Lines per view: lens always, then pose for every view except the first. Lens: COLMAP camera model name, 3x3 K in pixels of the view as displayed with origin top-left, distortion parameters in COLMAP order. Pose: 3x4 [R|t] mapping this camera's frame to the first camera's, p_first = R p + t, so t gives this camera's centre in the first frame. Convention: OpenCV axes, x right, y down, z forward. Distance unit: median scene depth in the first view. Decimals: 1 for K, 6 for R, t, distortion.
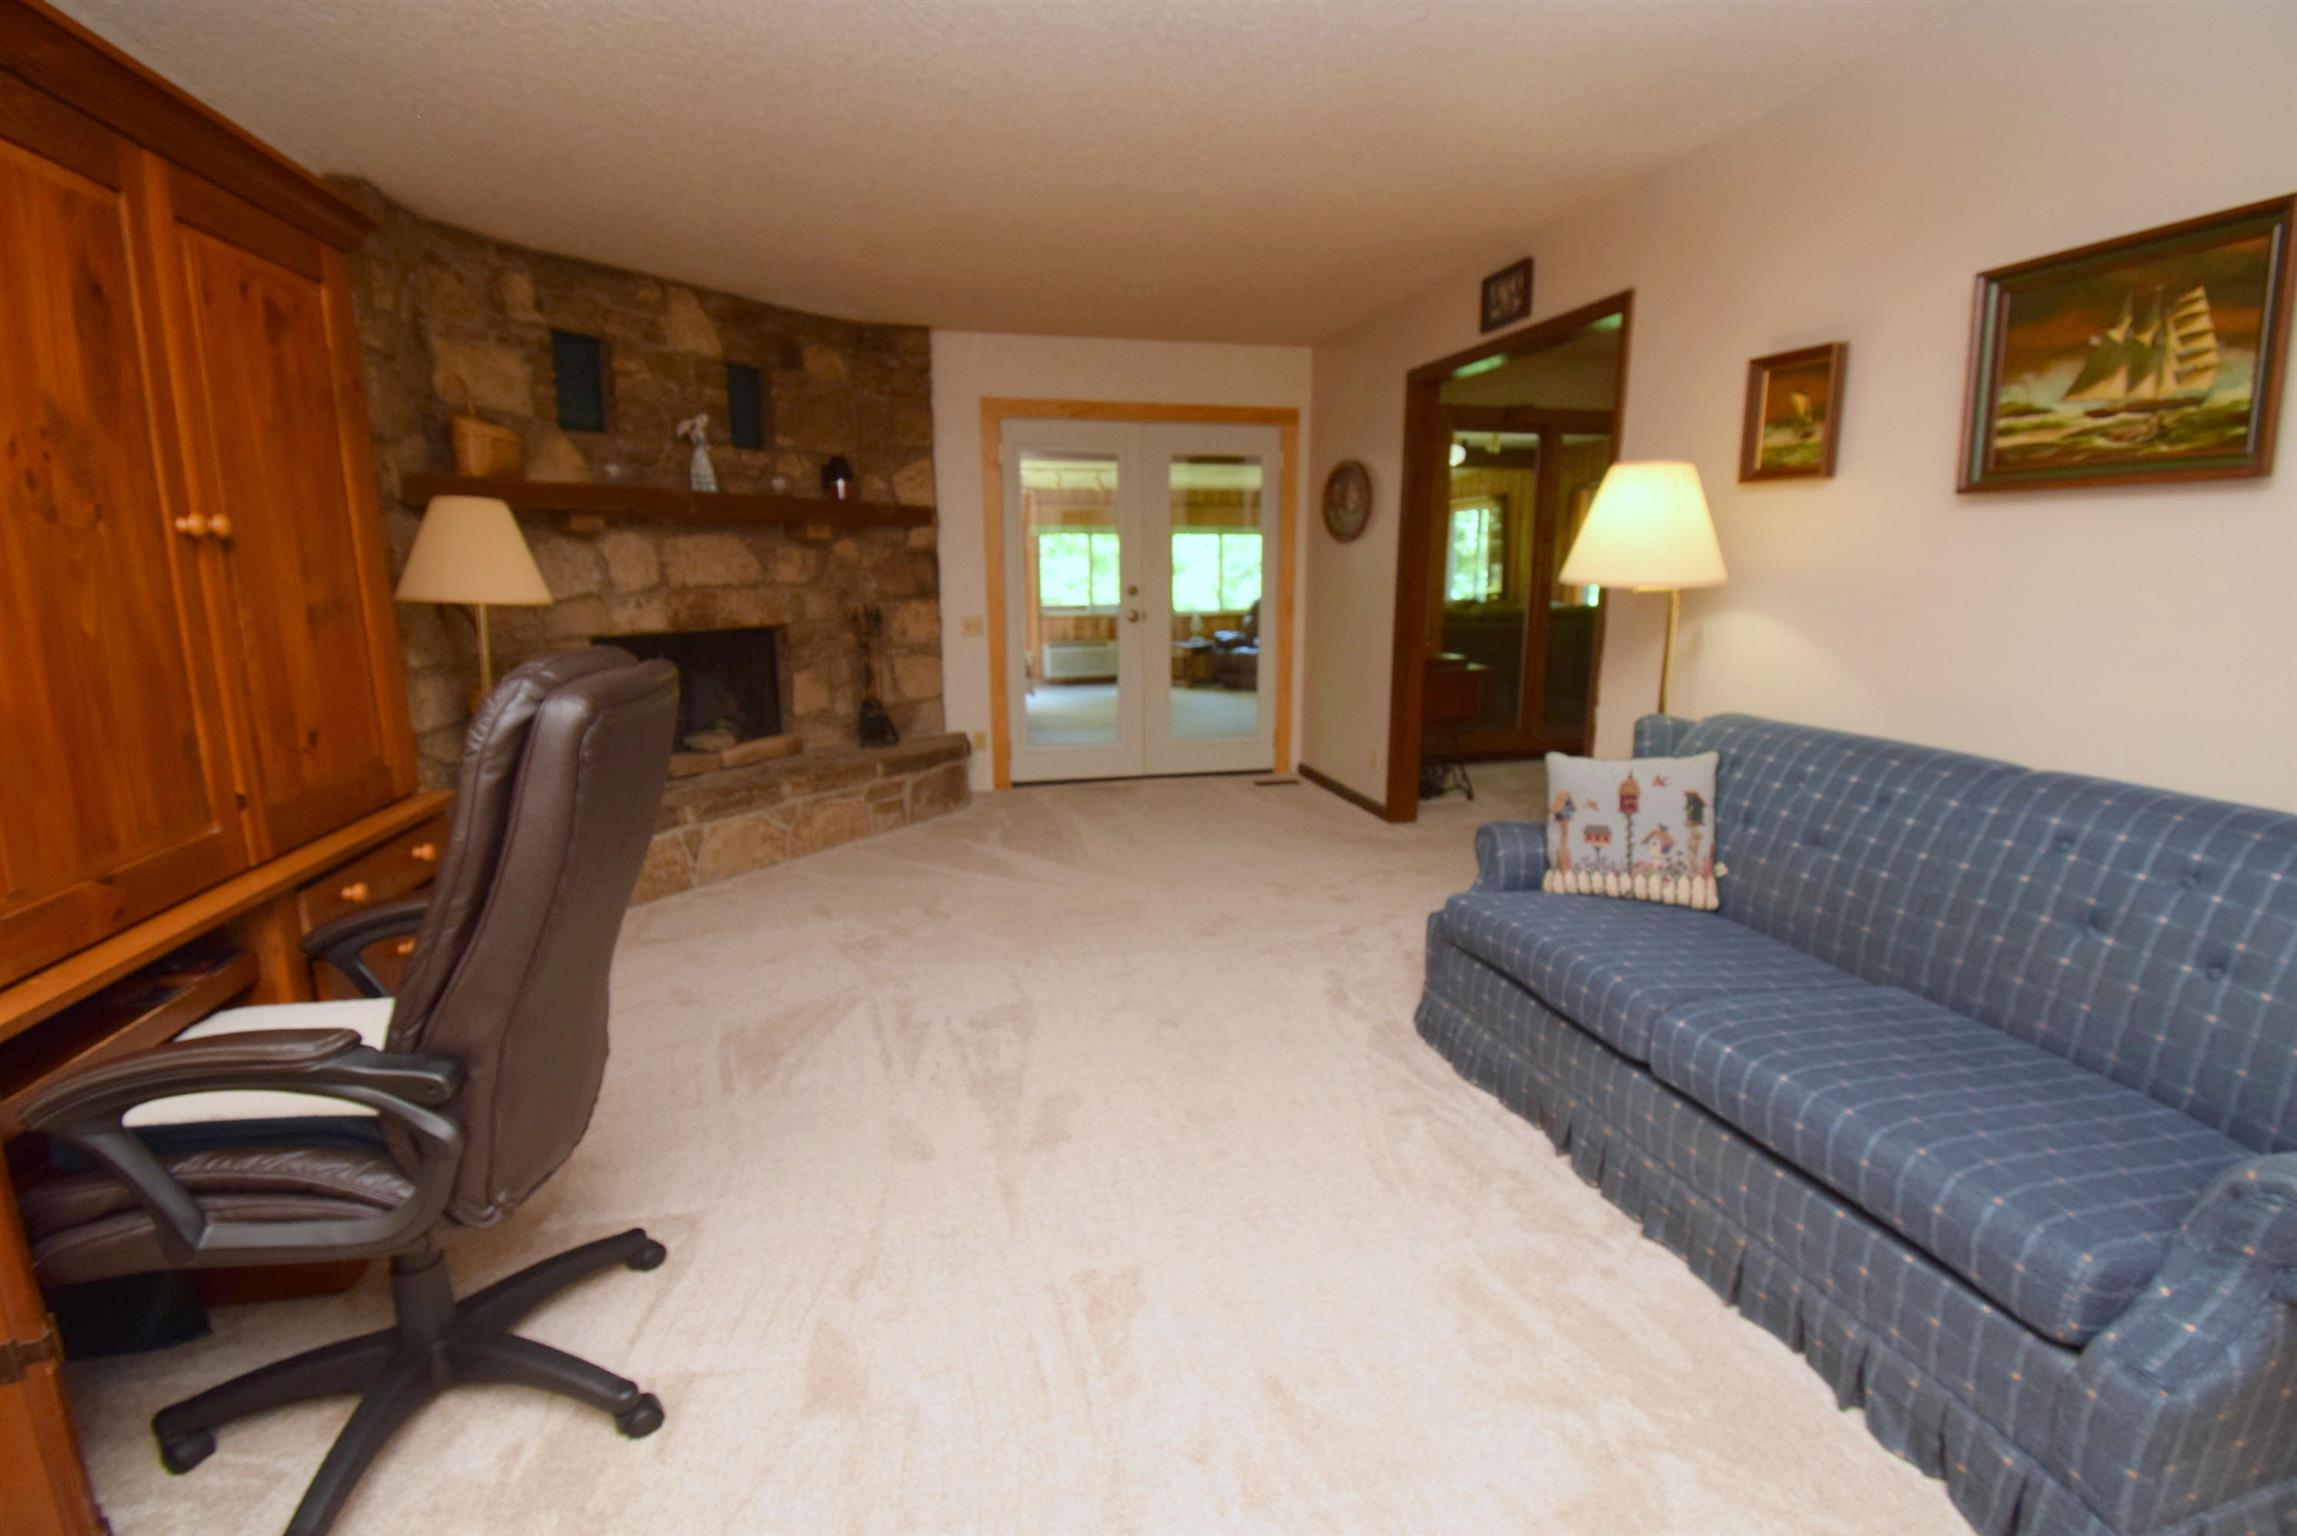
lens RADIAL K [[1034.8, 0, 1111.3], [0, 1034.8, 767.5], [0, 0, 1]] dist [0.000389, -0.000264]
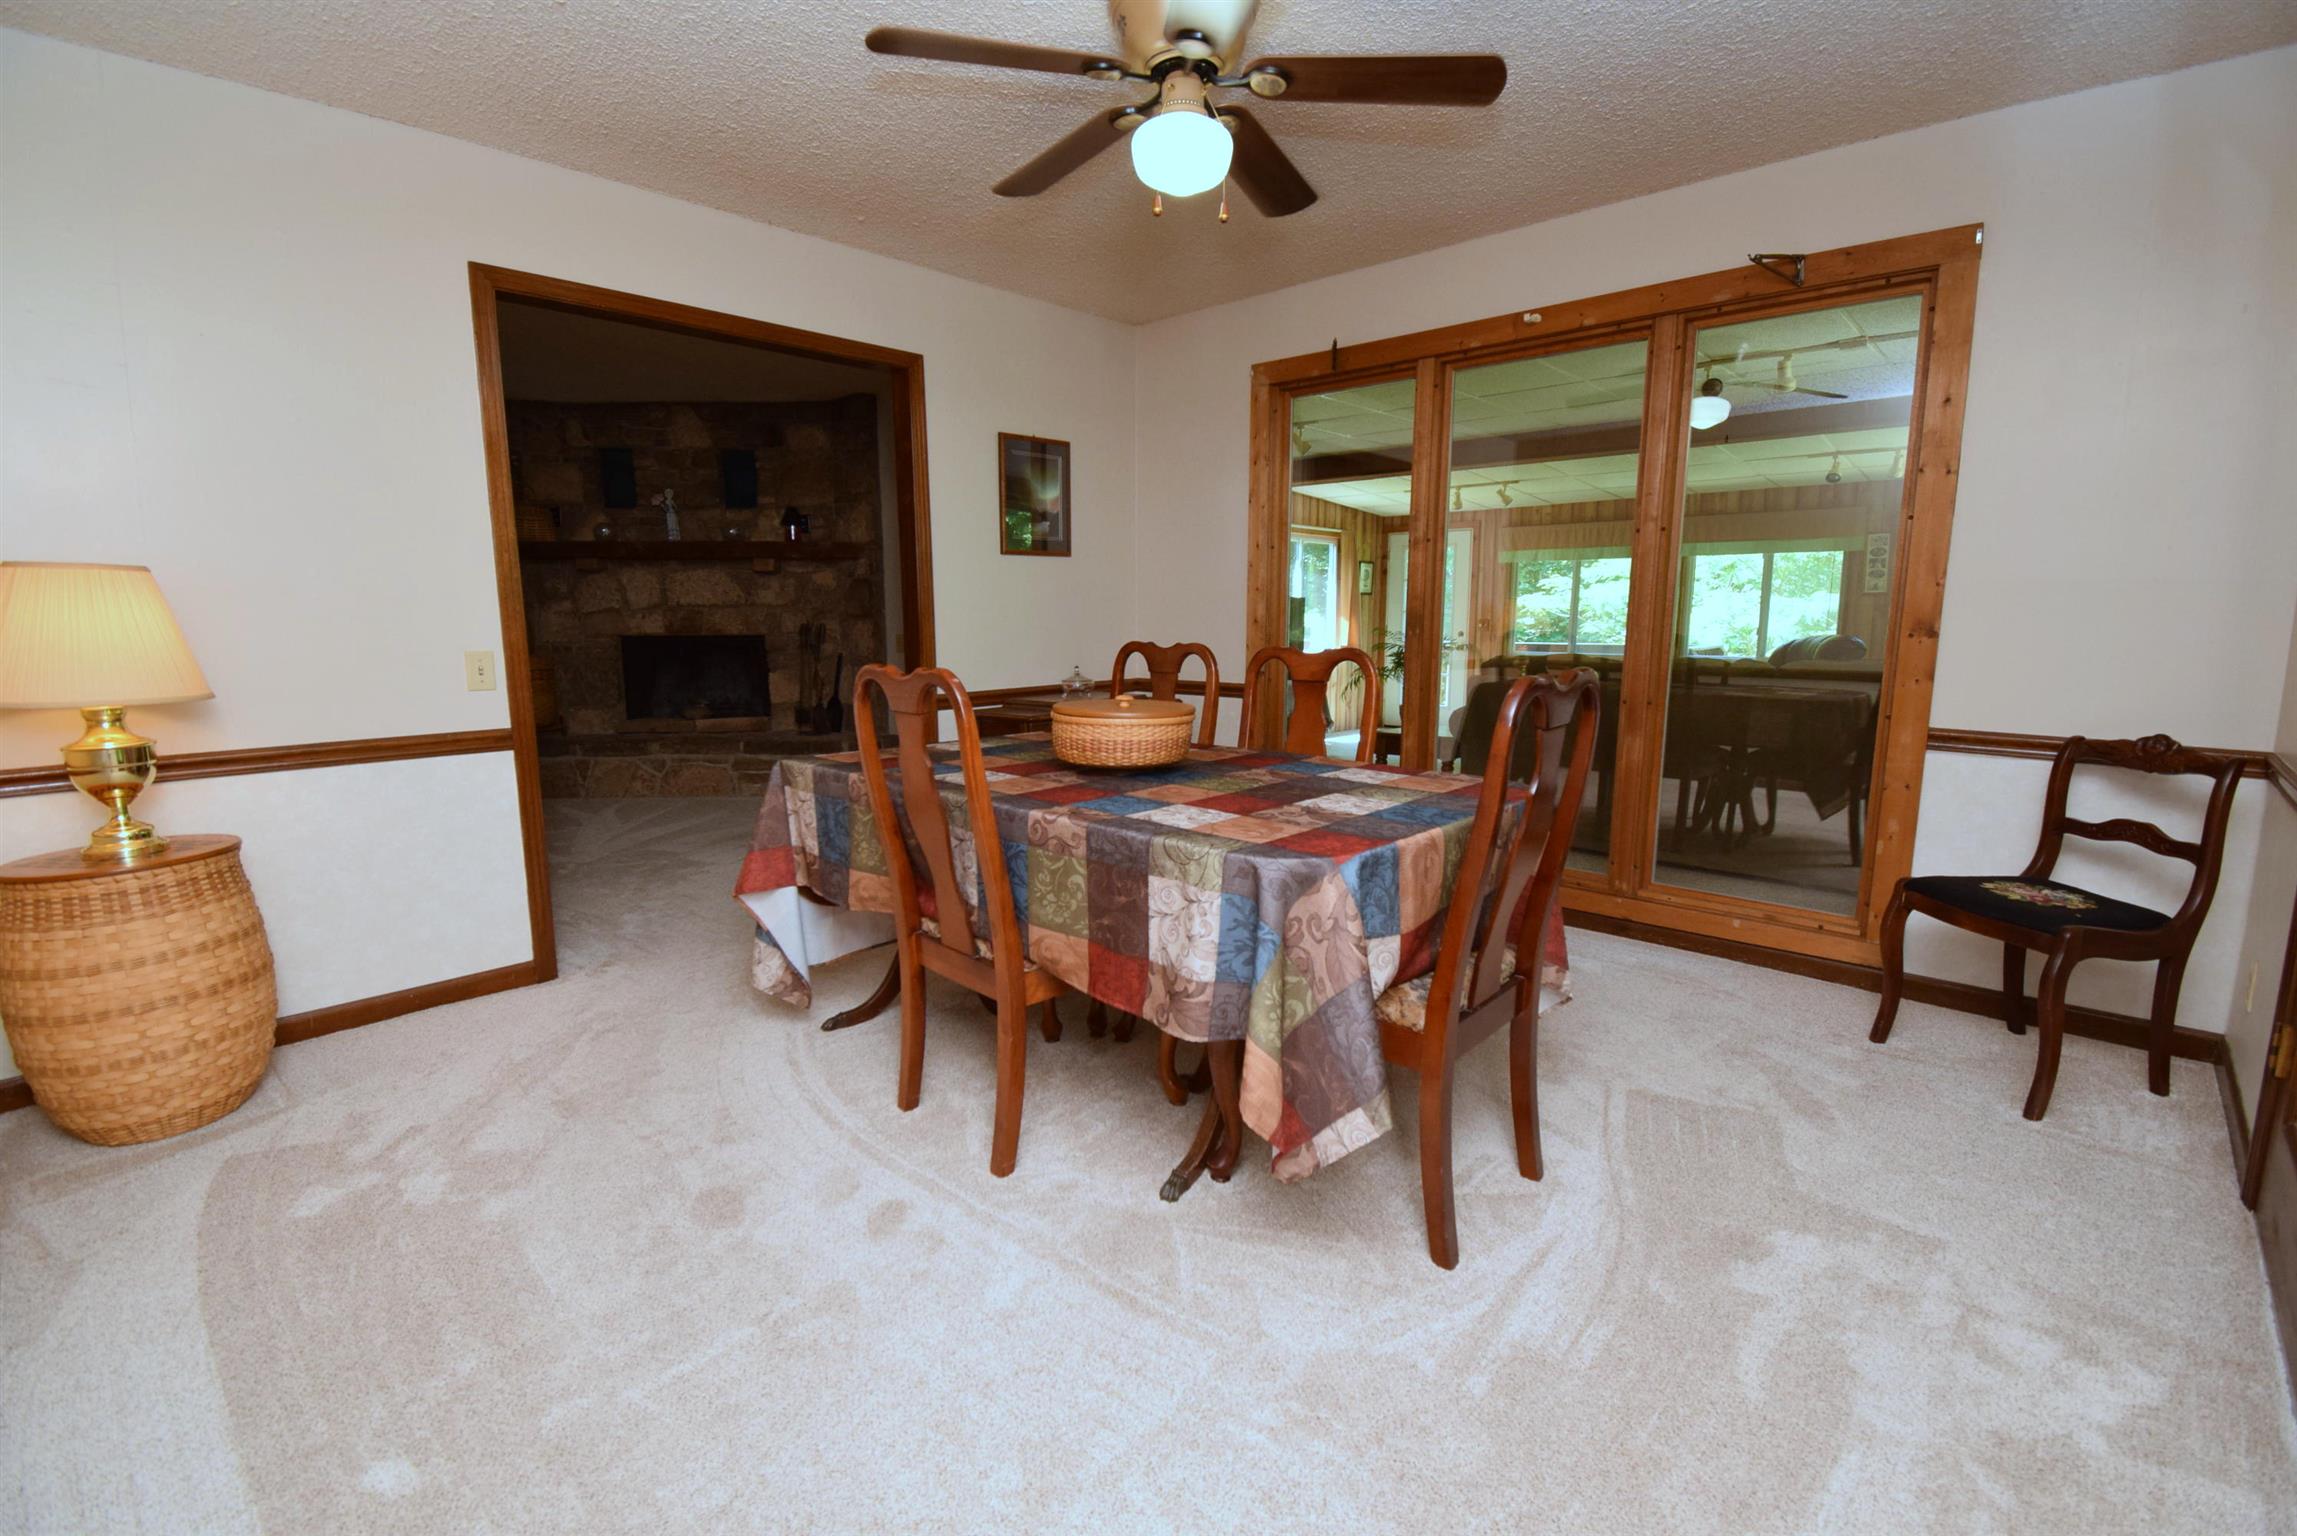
lens RADIAL K [[1034.8, 0, 1111.3], [0, 1034.8, 767.5], [0, 0, 1]] dist [0.000389, -0.000264]
pose [[0.567151, 0.129241, -0.813411, 1.166893], [-0.160308, 0.986046, 0.044896, -0.111844], [0.807862, 0.104933, 0.579955, 0.665418]]
